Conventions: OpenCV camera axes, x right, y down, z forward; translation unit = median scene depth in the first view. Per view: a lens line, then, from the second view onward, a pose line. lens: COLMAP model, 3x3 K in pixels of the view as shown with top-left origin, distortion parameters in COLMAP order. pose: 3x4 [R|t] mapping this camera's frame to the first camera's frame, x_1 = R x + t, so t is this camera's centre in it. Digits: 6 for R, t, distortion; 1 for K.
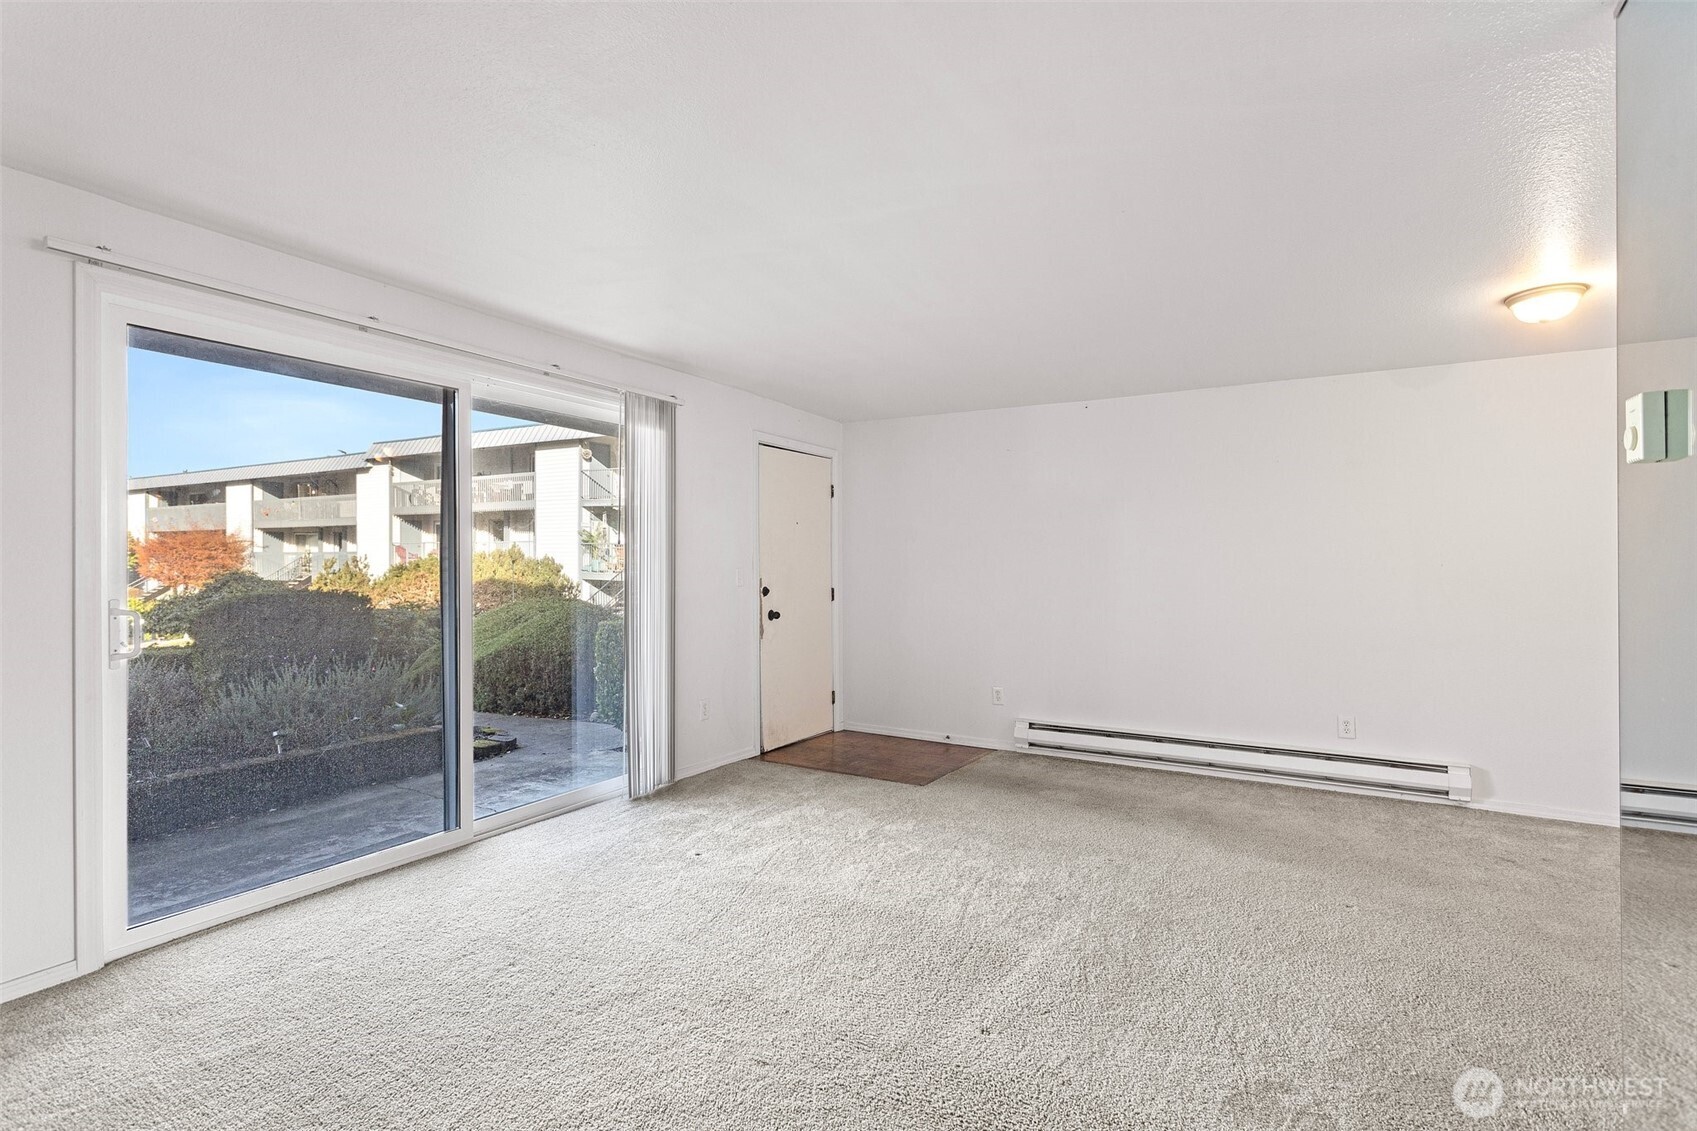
lens RADIAL K [[809.8, 0, 821.7], [0, 809.8, 565.5], [0, 0, 1]] dist [-0.000309, 0.000468]
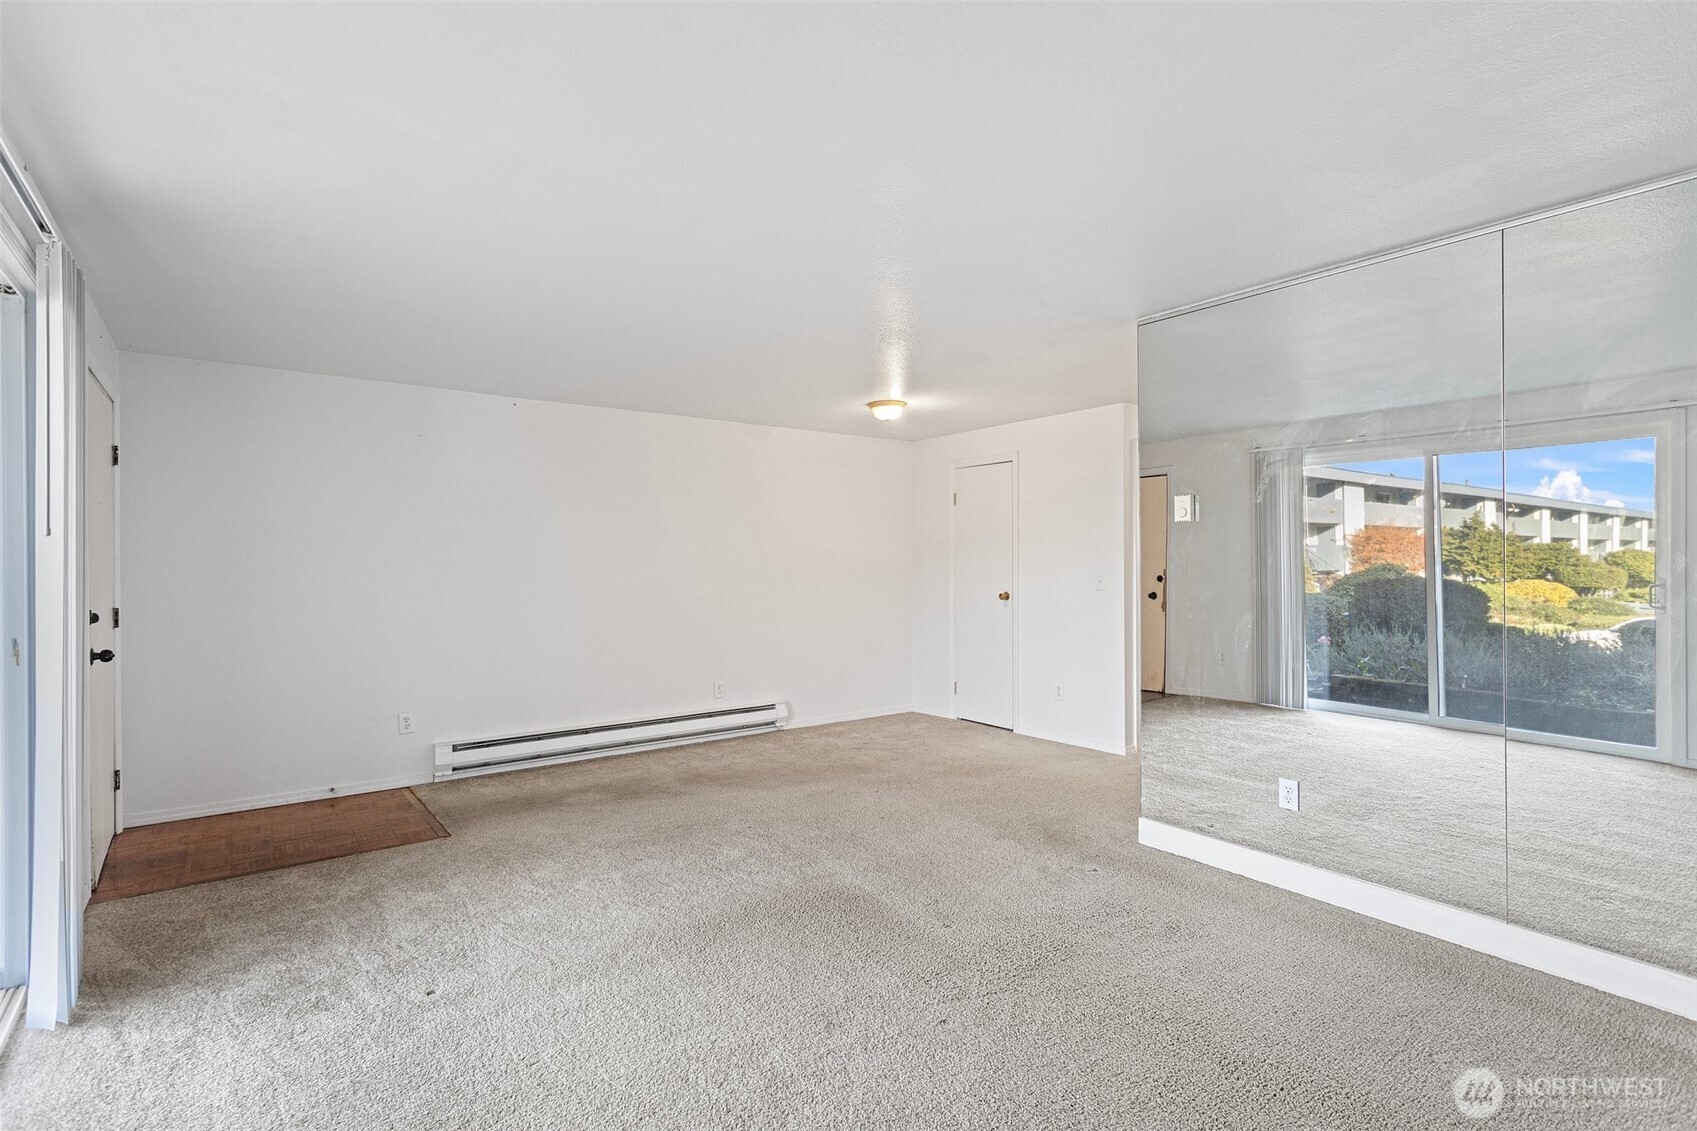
lens RADIAL K [[810.5, 0, 856.7], [0, 810.5, 558.9], [0, 0, 1]] dist [-0.001765, 0.000972]
pose [[0.359299, 0.005085, 0.933209, -0.531581], [0.007426, 0.999938, -0.008308, 0.000608], [-0.933193, 0.009915, 0.359239, 0.338423]]
